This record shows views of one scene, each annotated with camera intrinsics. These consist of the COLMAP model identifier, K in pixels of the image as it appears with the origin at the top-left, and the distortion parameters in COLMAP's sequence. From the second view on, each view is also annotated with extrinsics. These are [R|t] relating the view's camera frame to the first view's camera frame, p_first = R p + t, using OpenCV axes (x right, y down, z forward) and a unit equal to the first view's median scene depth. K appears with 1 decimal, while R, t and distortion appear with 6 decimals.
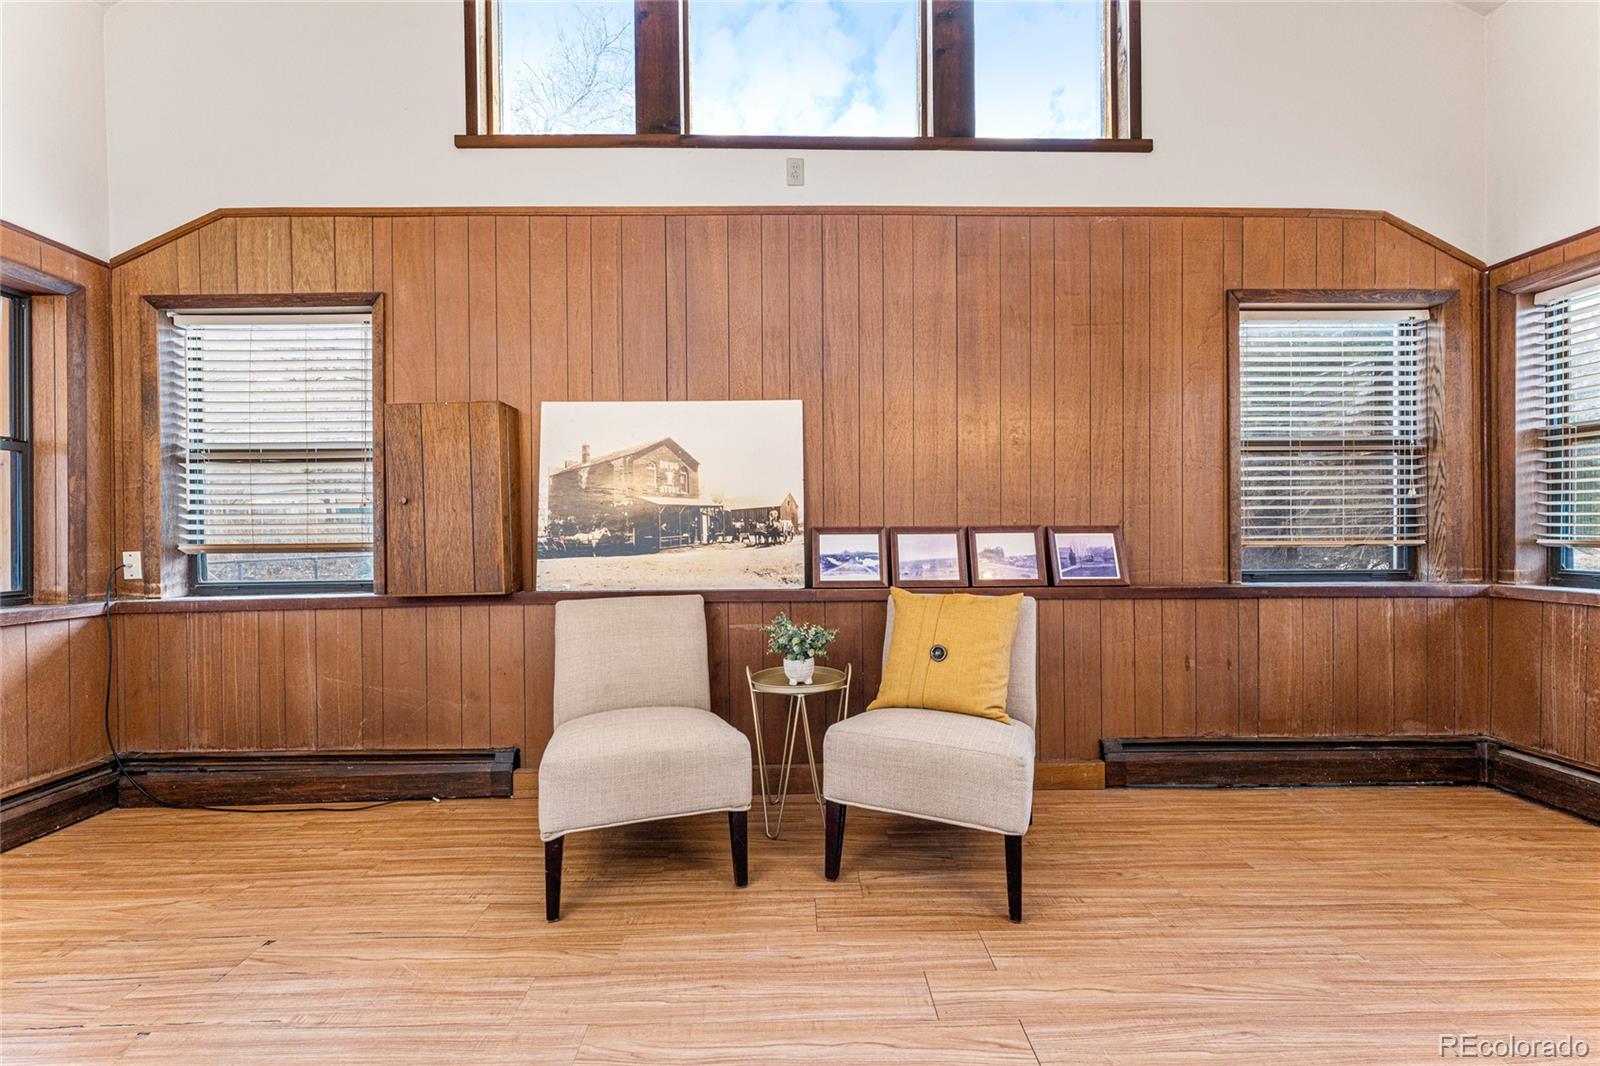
lens RADIAL K [[644.7, 0, 793.7], [0, 644.7, 532.7], [0, 0, 1]] dist [0.000741, 0.000069]
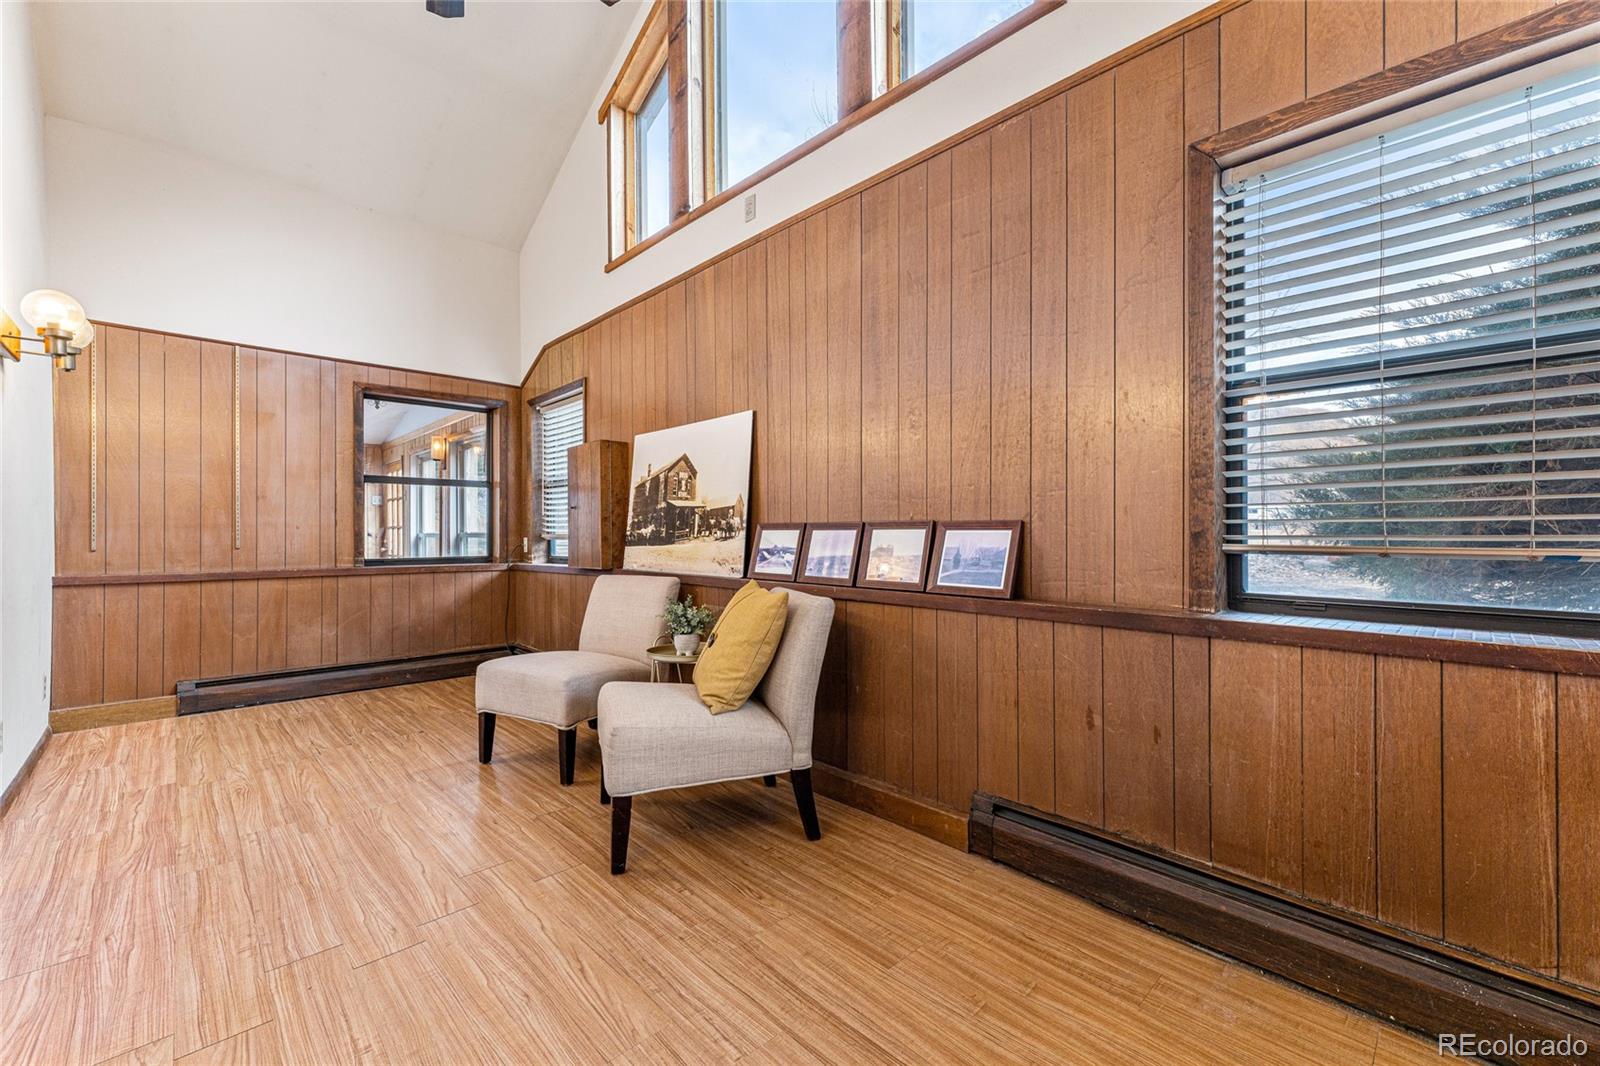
lens RADIAL K [[650.8, 0, 794.1], [0, 650.8, 521.4], [0, 0, 1]] dist [0.001703, -0.000123]
pose [[0.678617, -0.005714, -0.734470, 0.900223], [-0.000150, 0.999969, -0.007918, -0.003323], [0.734493, 0.005483, 0.678594, 0.290773]]
